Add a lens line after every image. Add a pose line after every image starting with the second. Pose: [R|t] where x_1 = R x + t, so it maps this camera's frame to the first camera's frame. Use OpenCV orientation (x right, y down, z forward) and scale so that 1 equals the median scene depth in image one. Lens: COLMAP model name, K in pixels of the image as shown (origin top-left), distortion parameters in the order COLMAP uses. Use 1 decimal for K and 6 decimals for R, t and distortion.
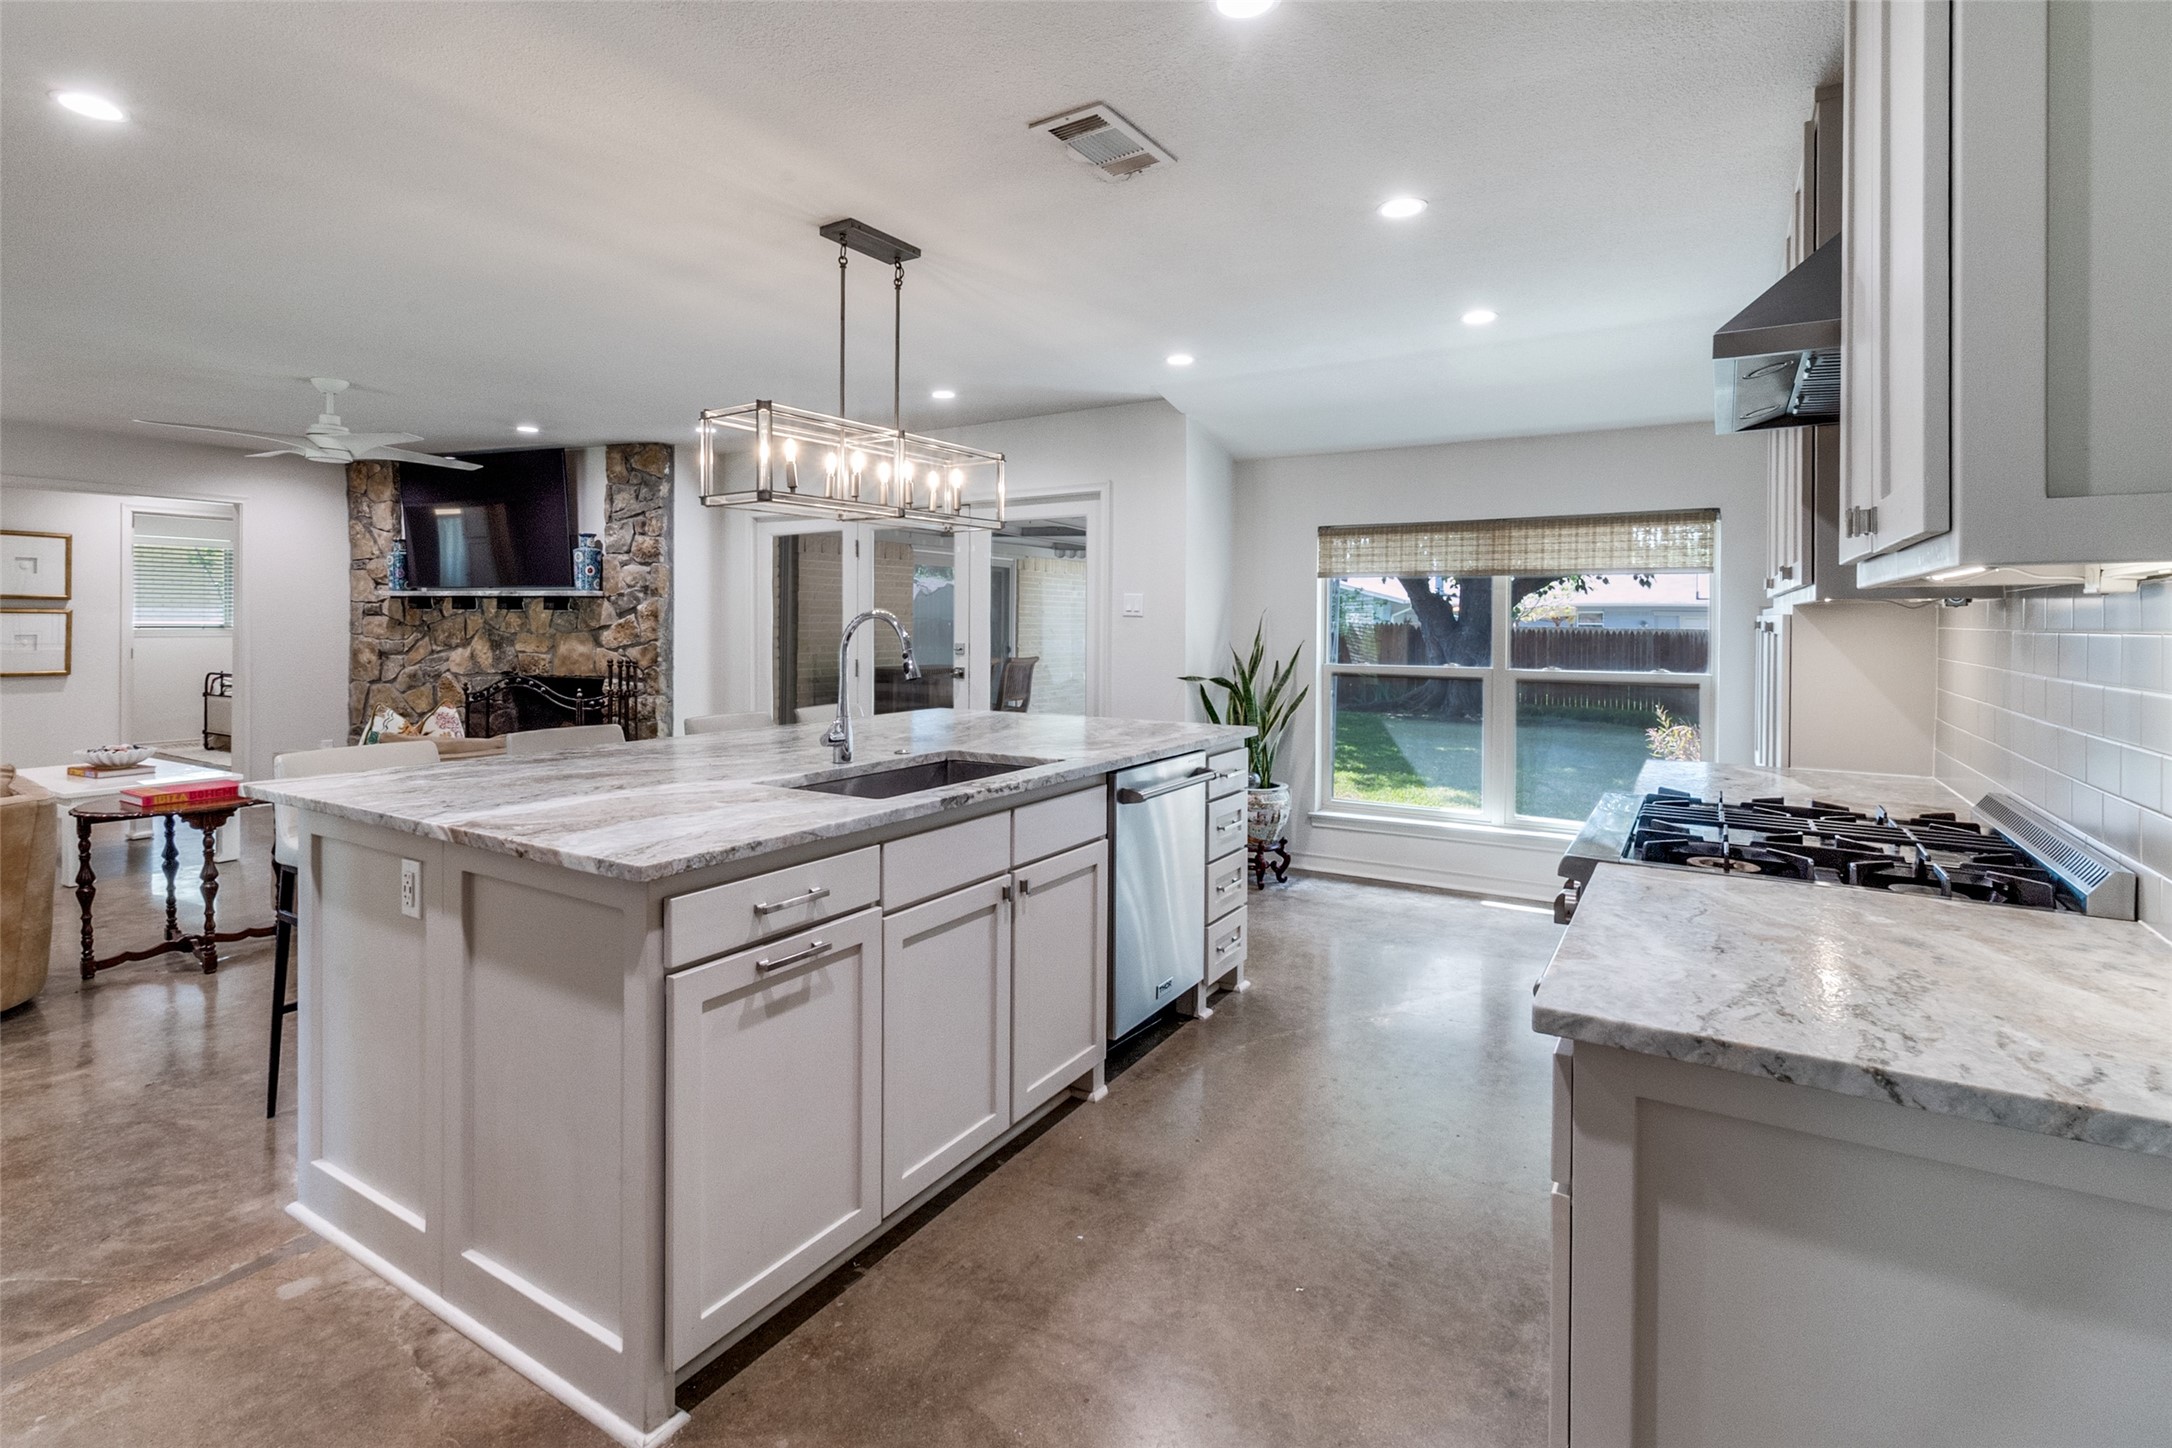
lens RADIAL K [[1030.4, 0, 1081.2], [0, 1030.4, 629.7], [0, 0, 1]] dist [0.002472, 0.000271]
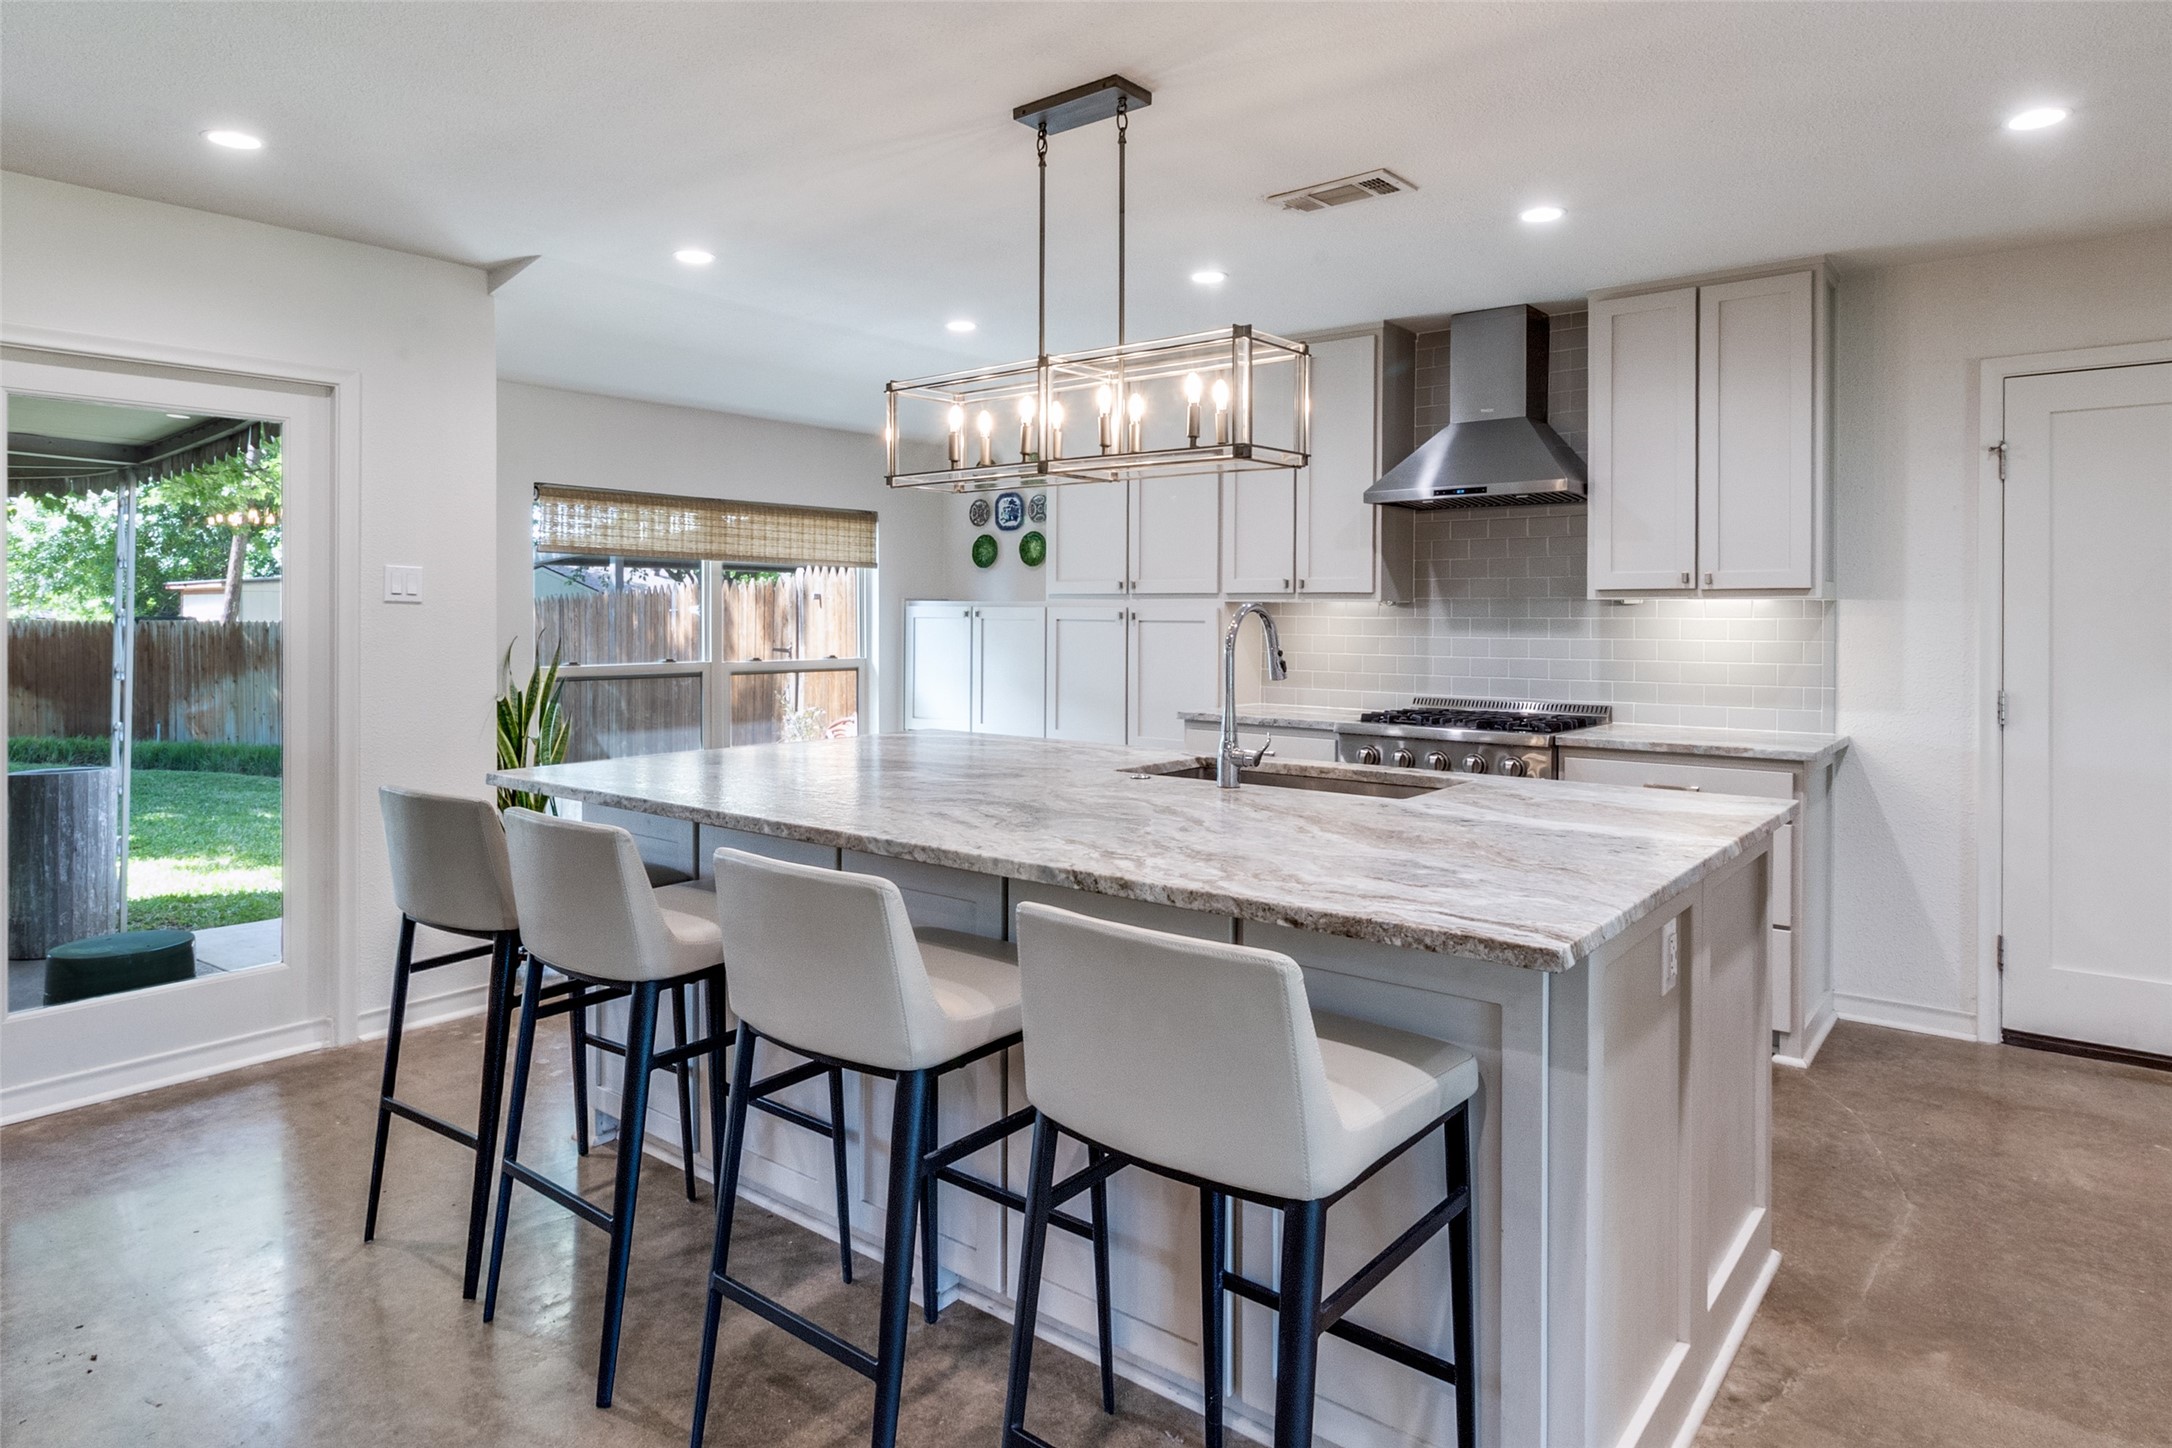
lens RADIAL K [[1259.6, 0, 1090.4], [0, 1259.6, 619.7], [0, 0, 1]] dist [-0.001049, 0.000130]
pose [[0.115368, -0.007604, 0.993294, -0.669475], [0.003184, 0.999968, 0.007285, -0.006757], [-0.993318, 0.002322, 0.115389, 0.535864]]
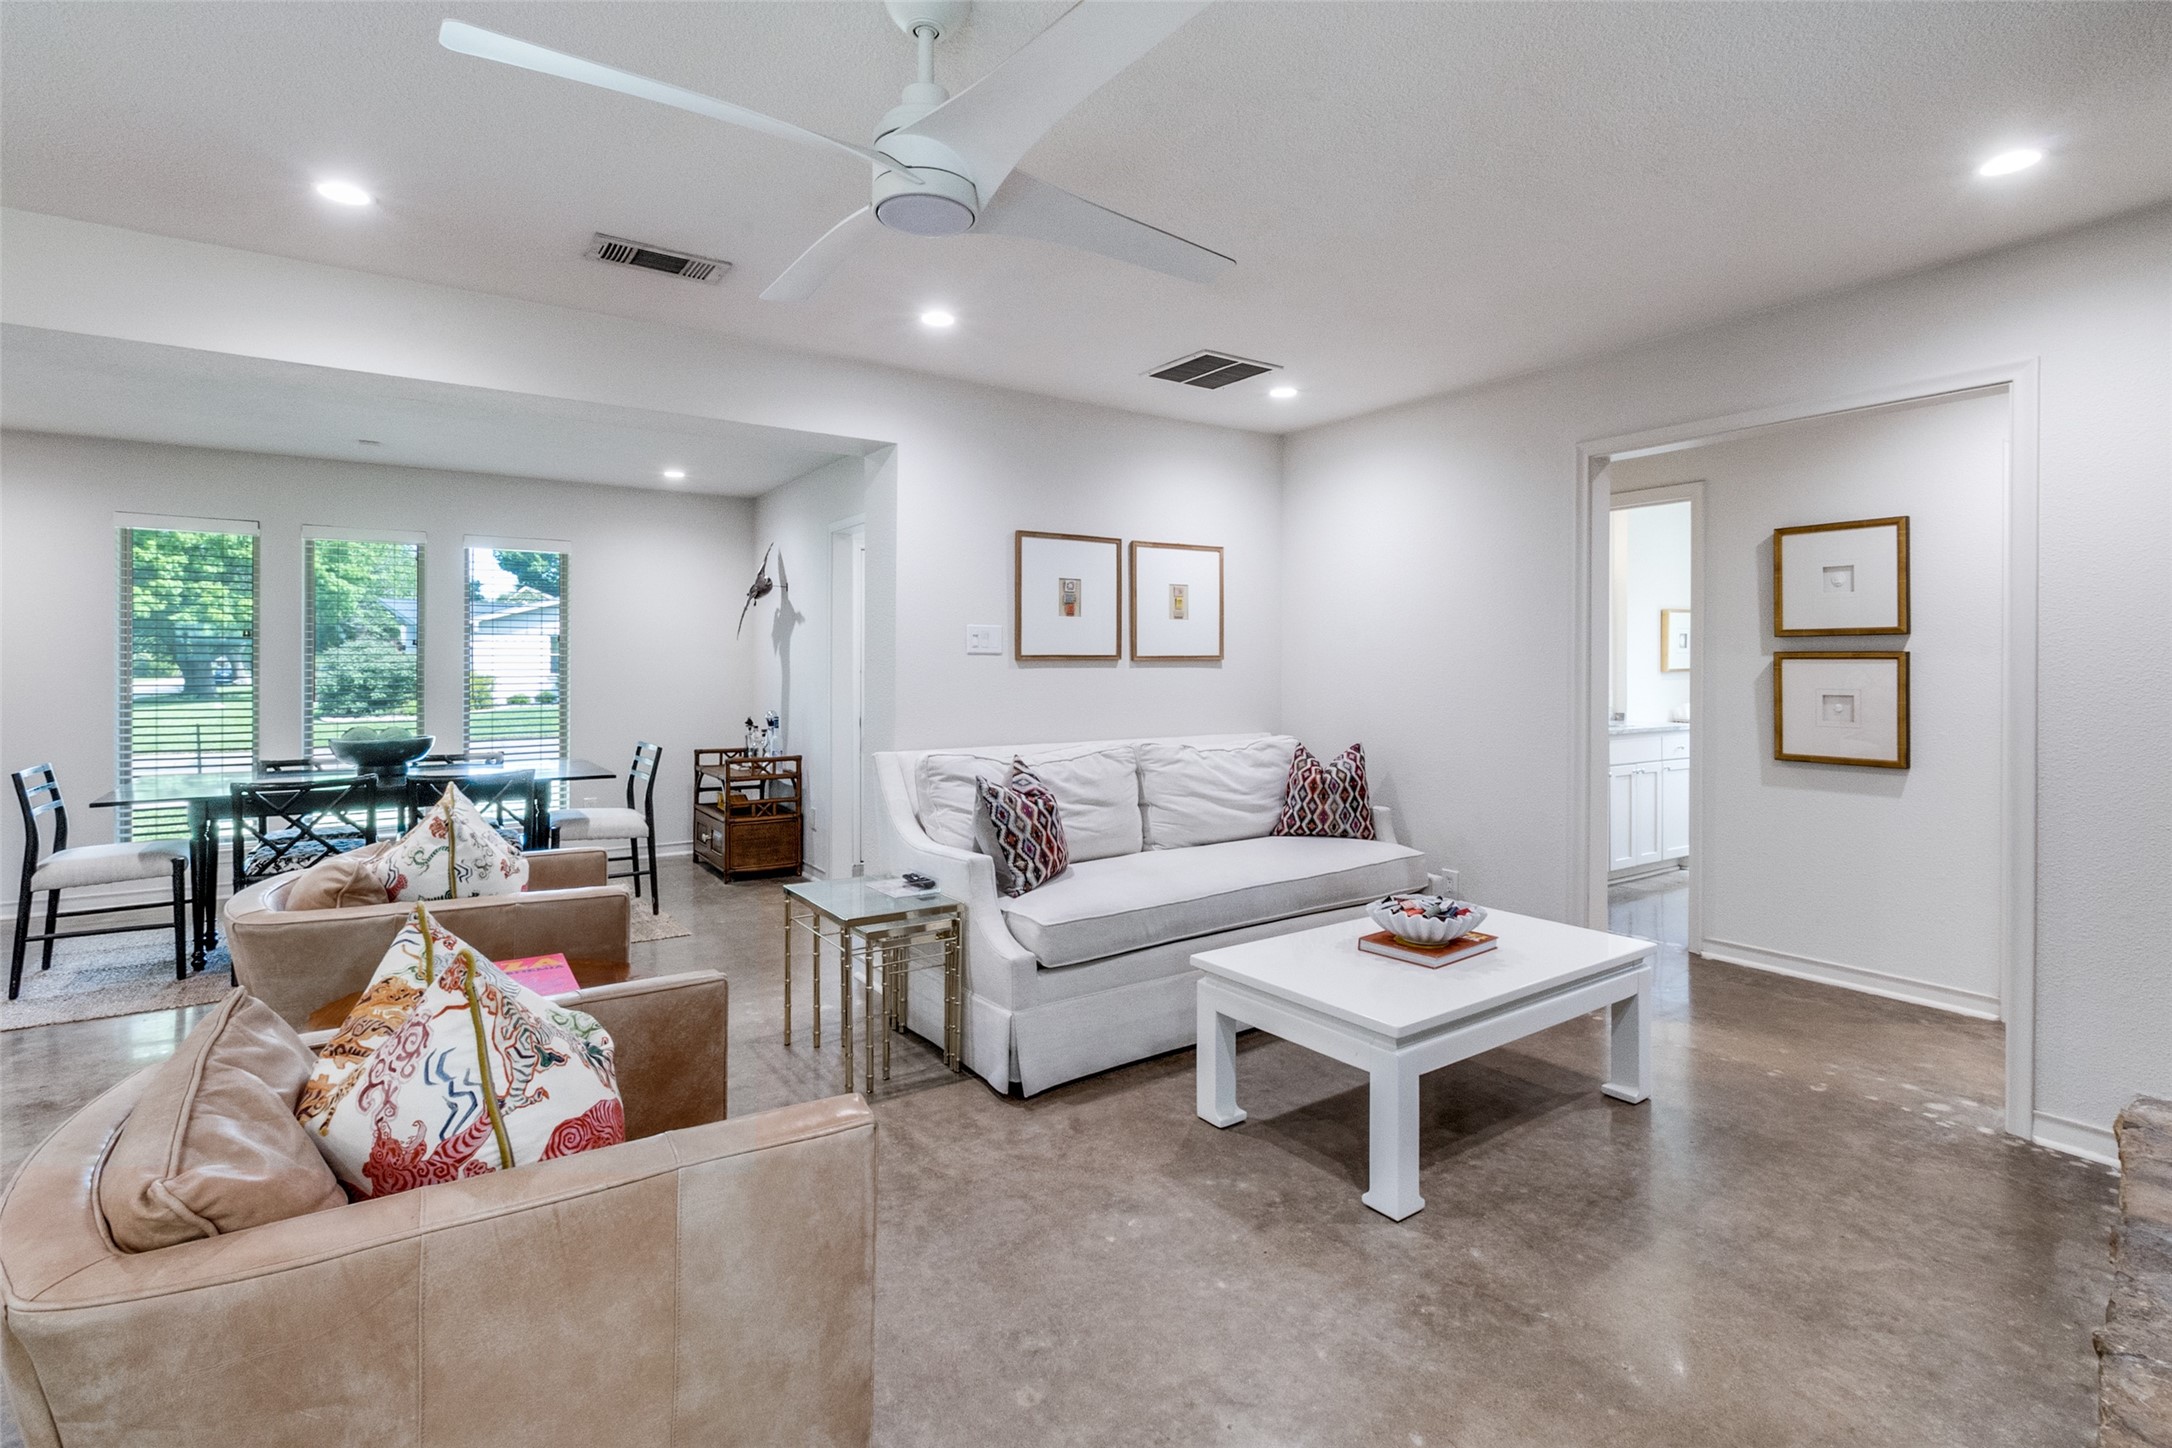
lens RADIAL K [[1016.4, 0, 1079.4], [0, 1016.4, 670.8], [0, 0, 1]] dist [0.000259, -0.000278]
pose [[-0.416277, -0.005977, -0.909218, -0.408153], [-0.011689, 0.999931, -0.001221, -0.004354], [0.909163, 0.010119, -0.416318, 1.151153]]
